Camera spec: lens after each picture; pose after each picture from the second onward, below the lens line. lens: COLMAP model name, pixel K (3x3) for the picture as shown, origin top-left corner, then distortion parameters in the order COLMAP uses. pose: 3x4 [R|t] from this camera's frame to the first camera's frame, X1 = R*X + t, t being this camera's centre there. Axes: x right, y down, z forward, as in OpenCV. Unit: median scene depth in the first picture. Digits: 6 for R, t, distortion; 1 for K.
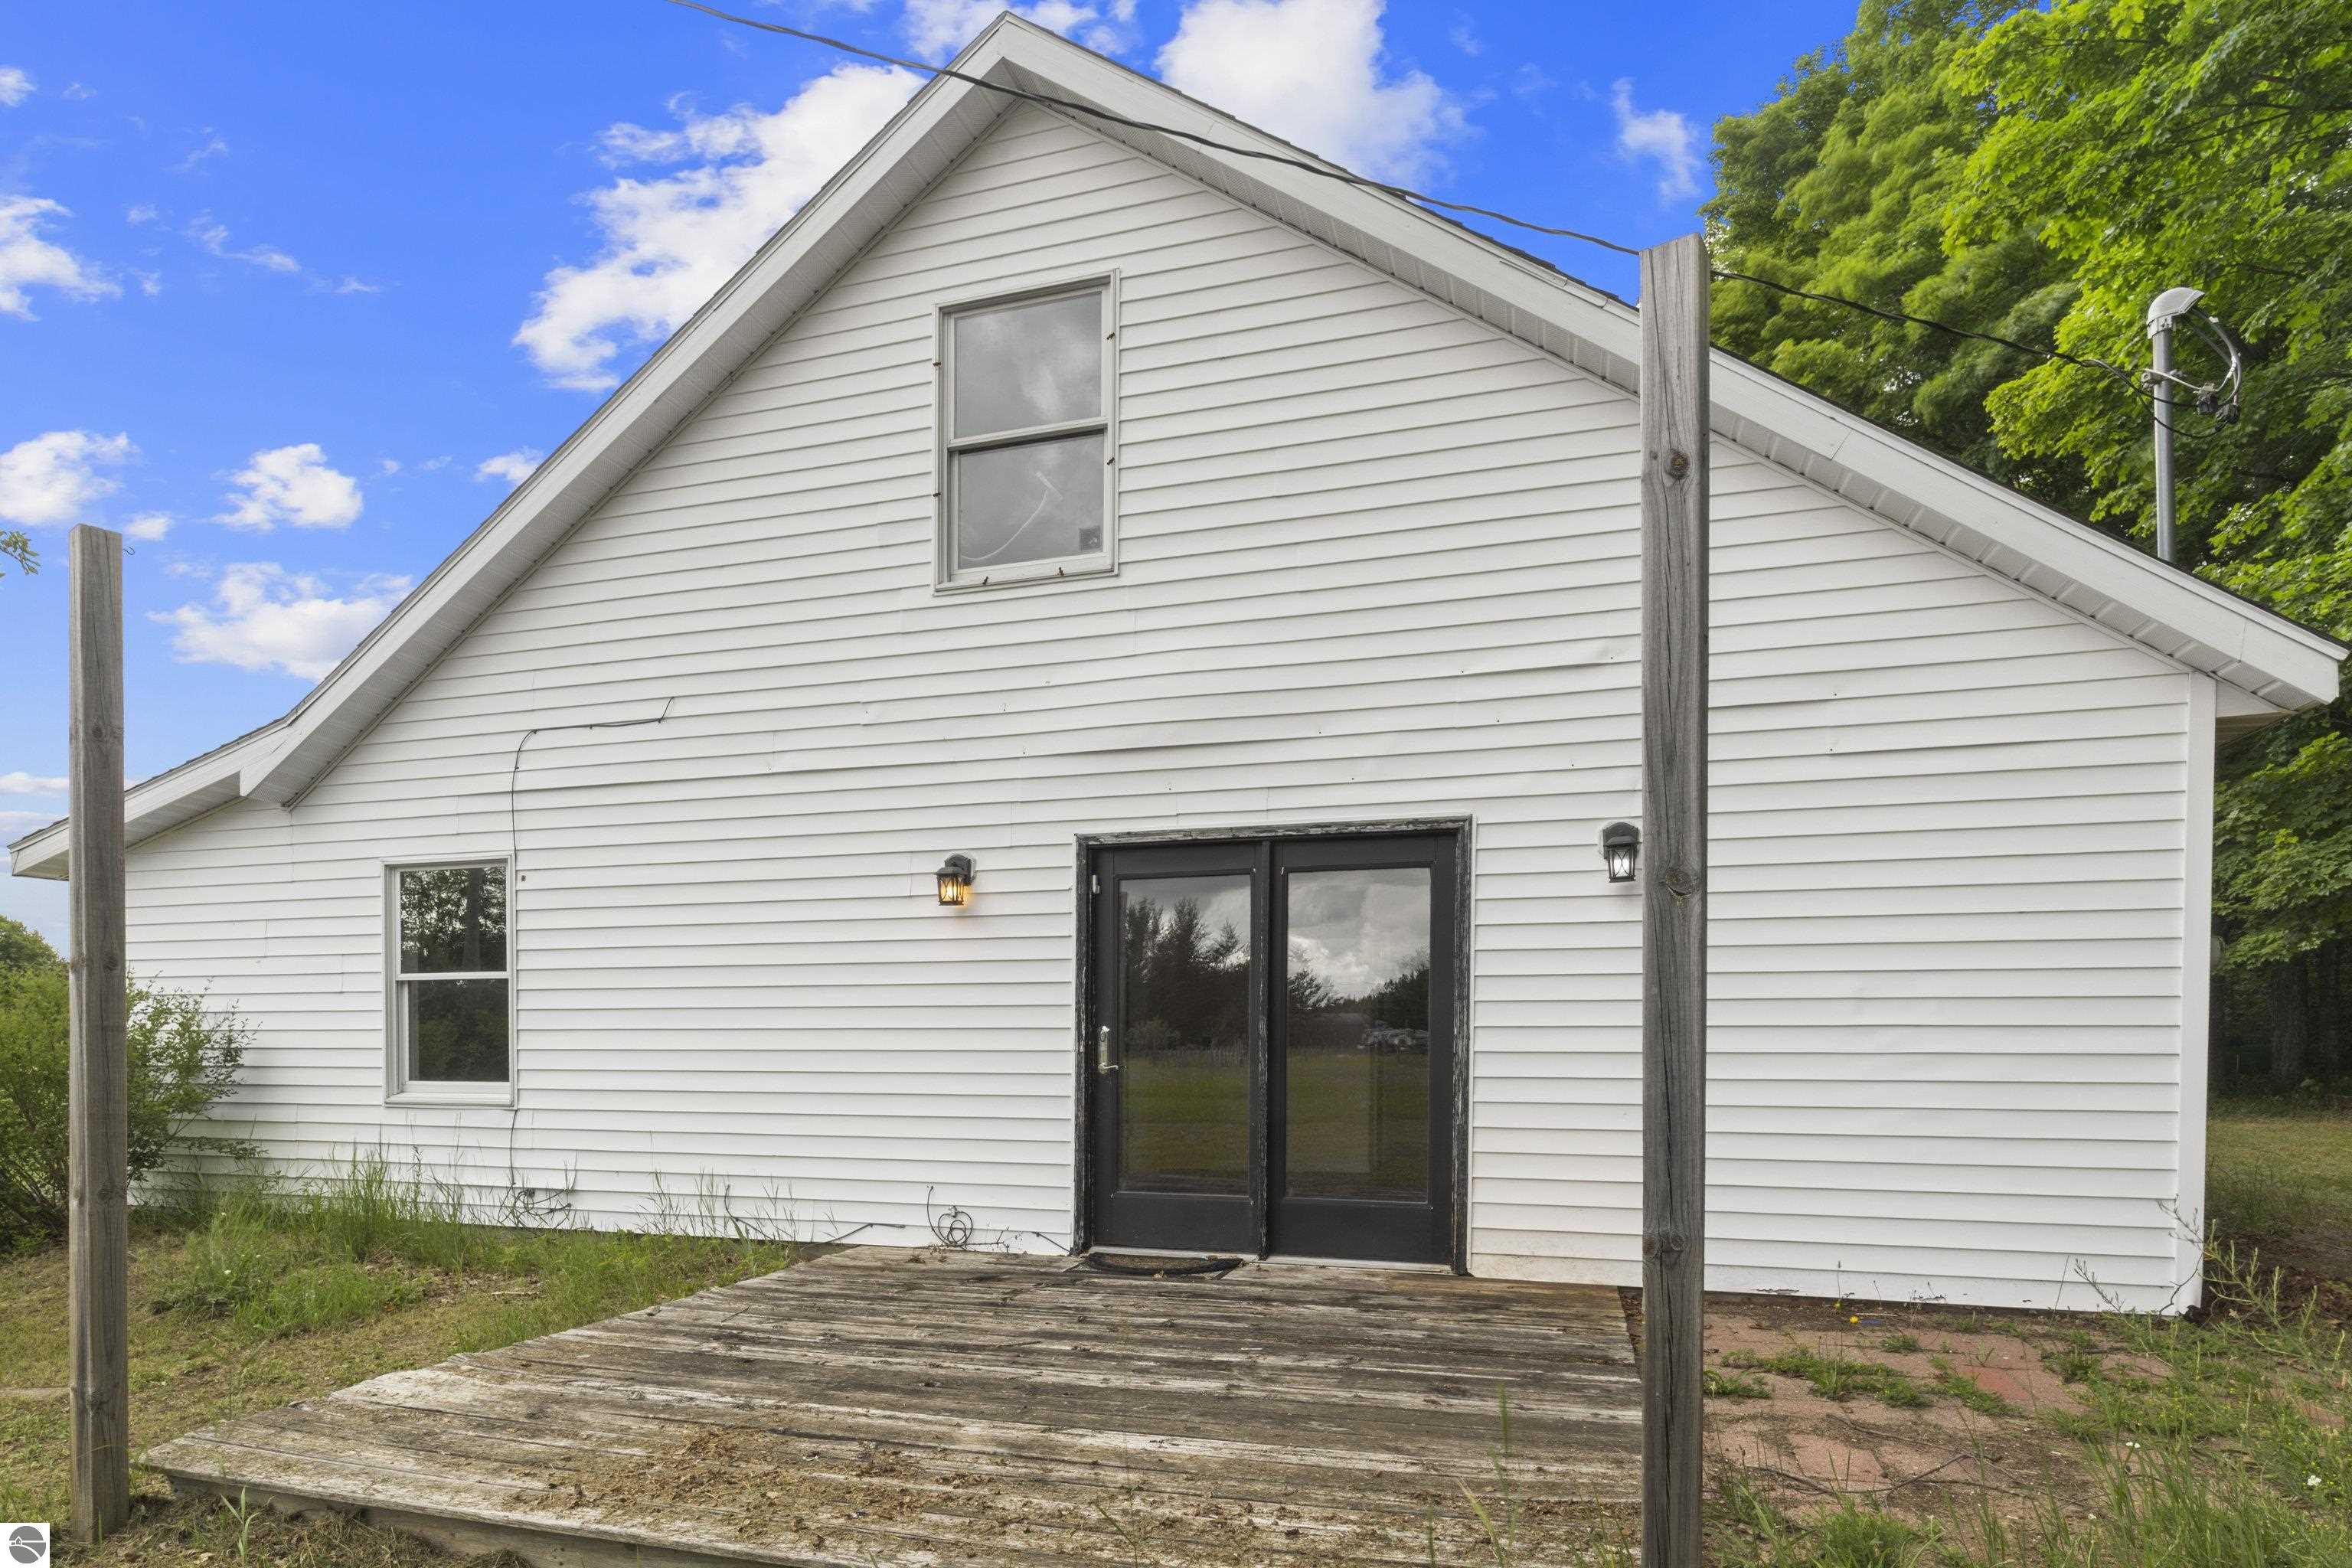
lens RADIAL K [[1406.4, 0, 1172.6], [0, 1406.4, 898.5], [0, 0, 1]] dist [-0.003160, -0.001401]
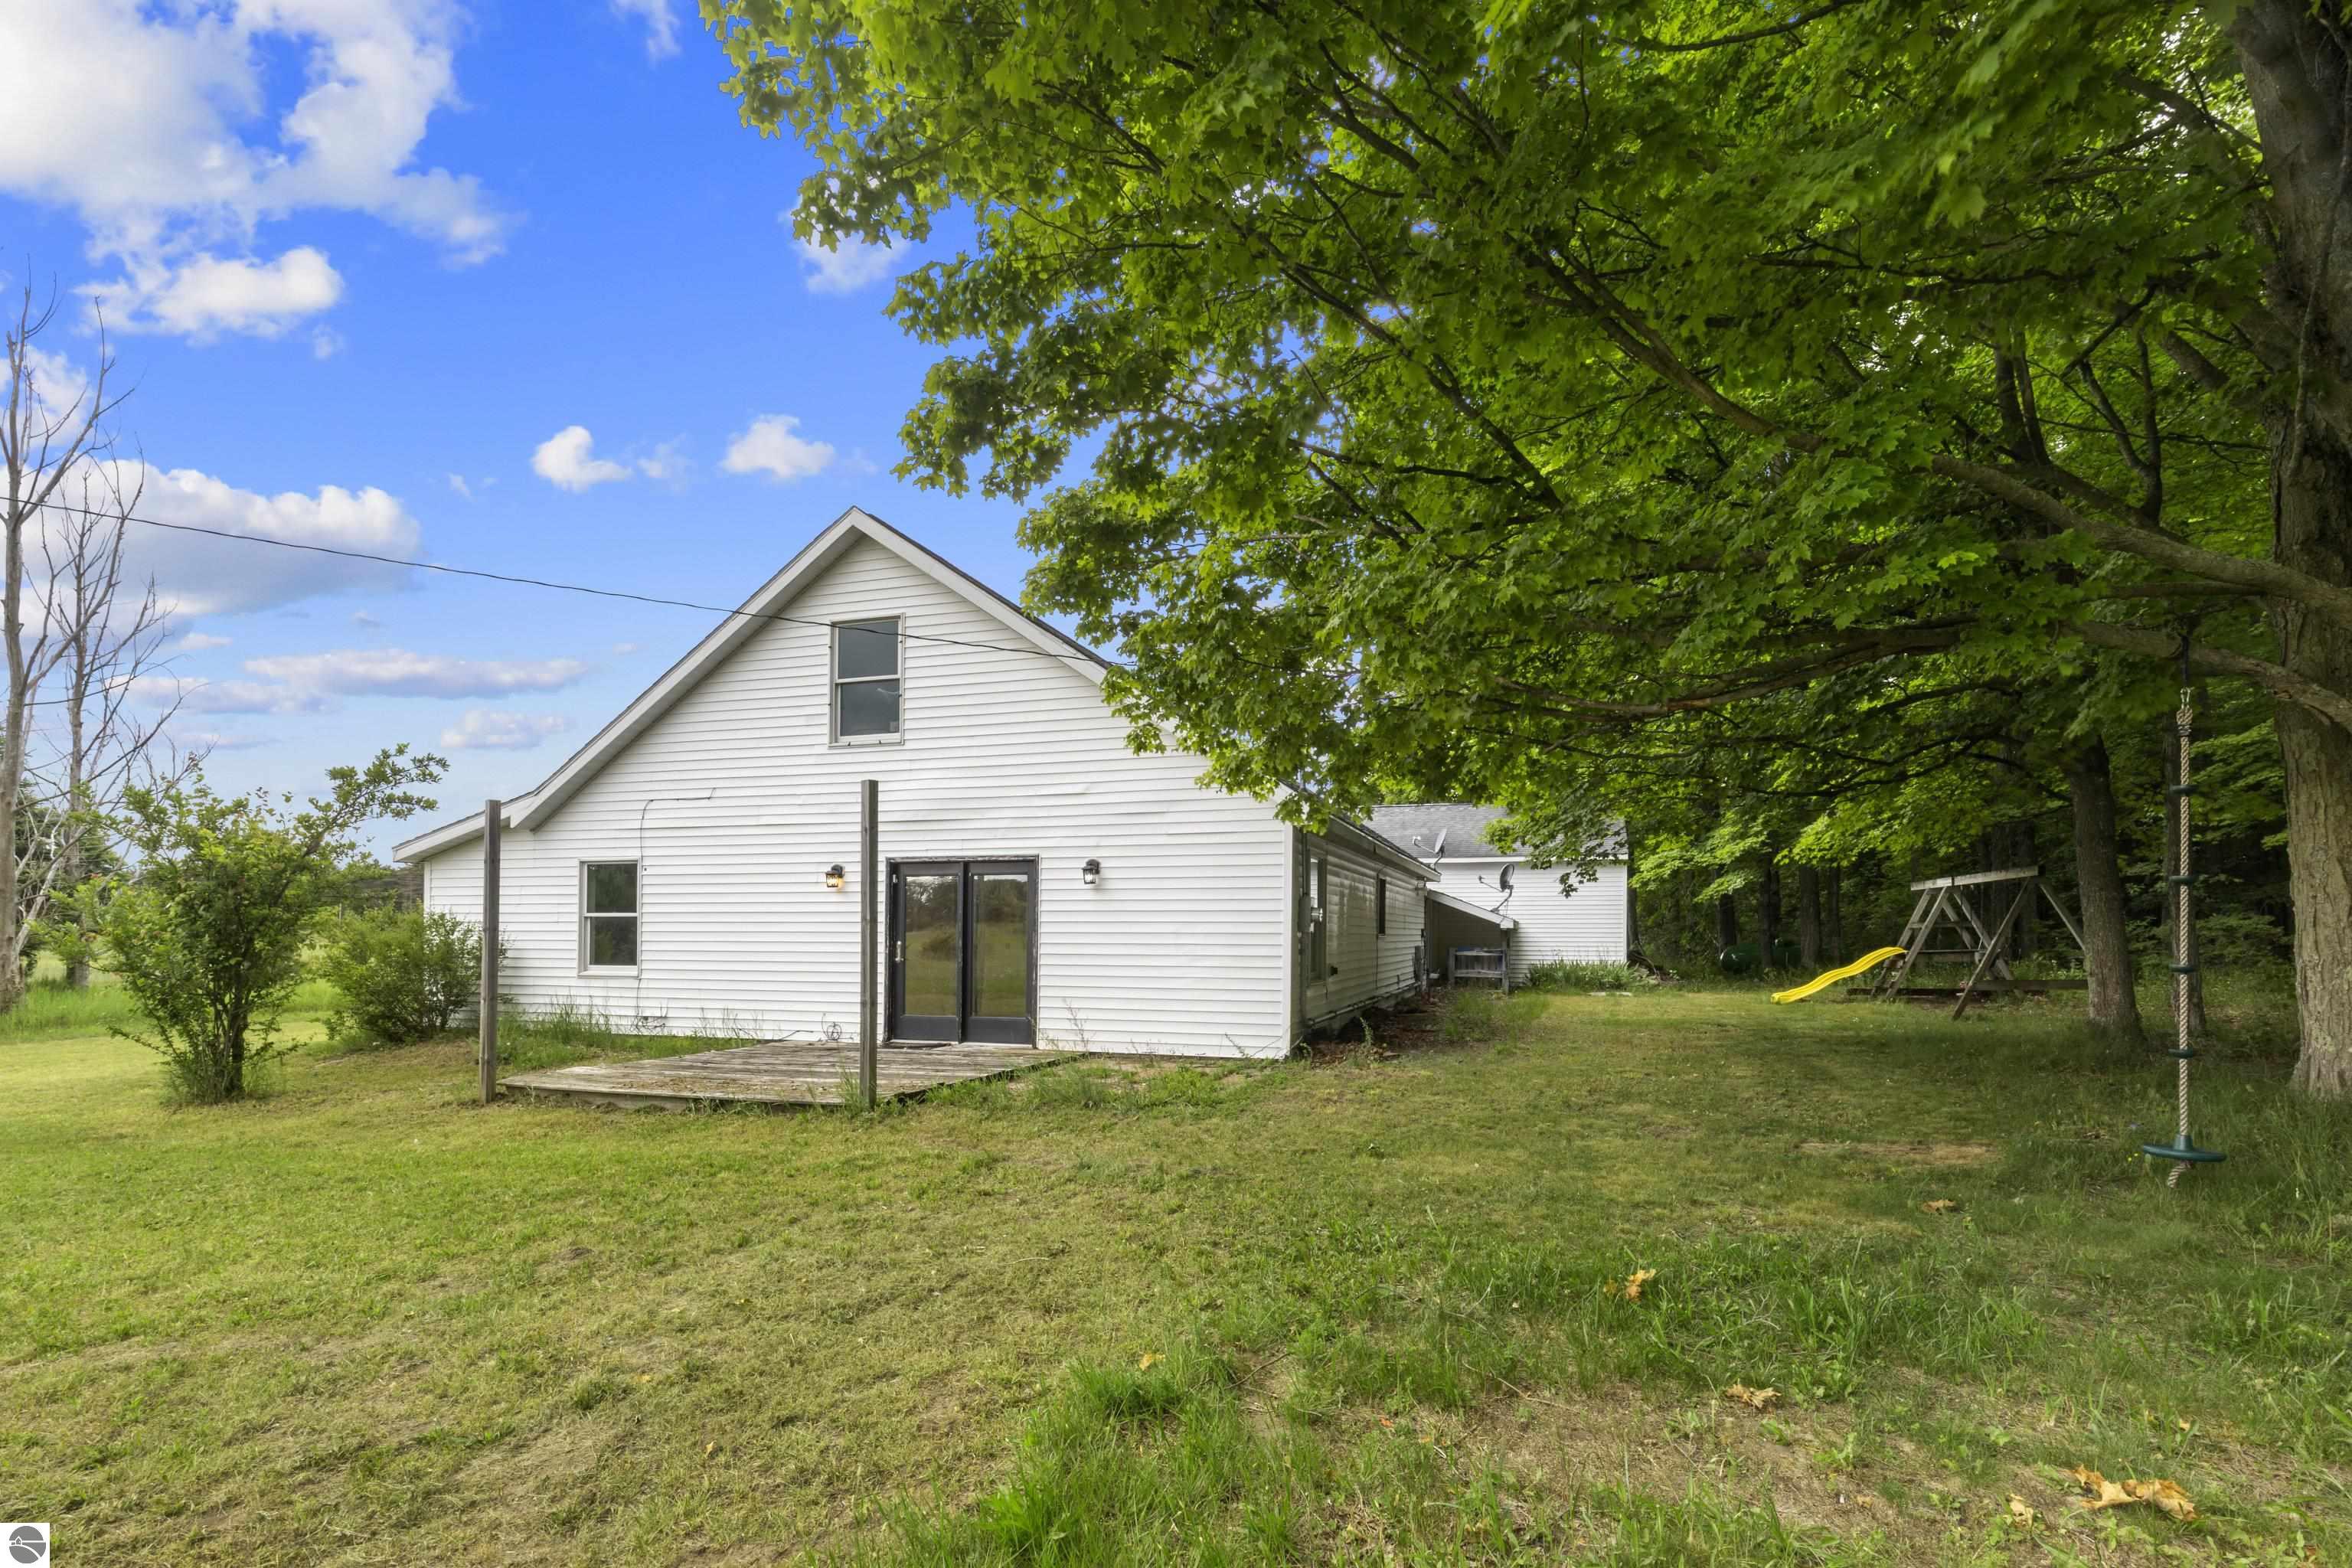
lens RADIAL K [[1069.9, 0, 1183.6], [0, 1069.9, 799.1], [0, 0, 1]] dist [0.005018, -0.000157]
pose [[0.999986, 0.005185, 0.001269, 0.362884], [-0.005145, 0.999545, -0.029705, -0.079911], [-0.001423, 0.029698, 0.999558, -0.647256]]
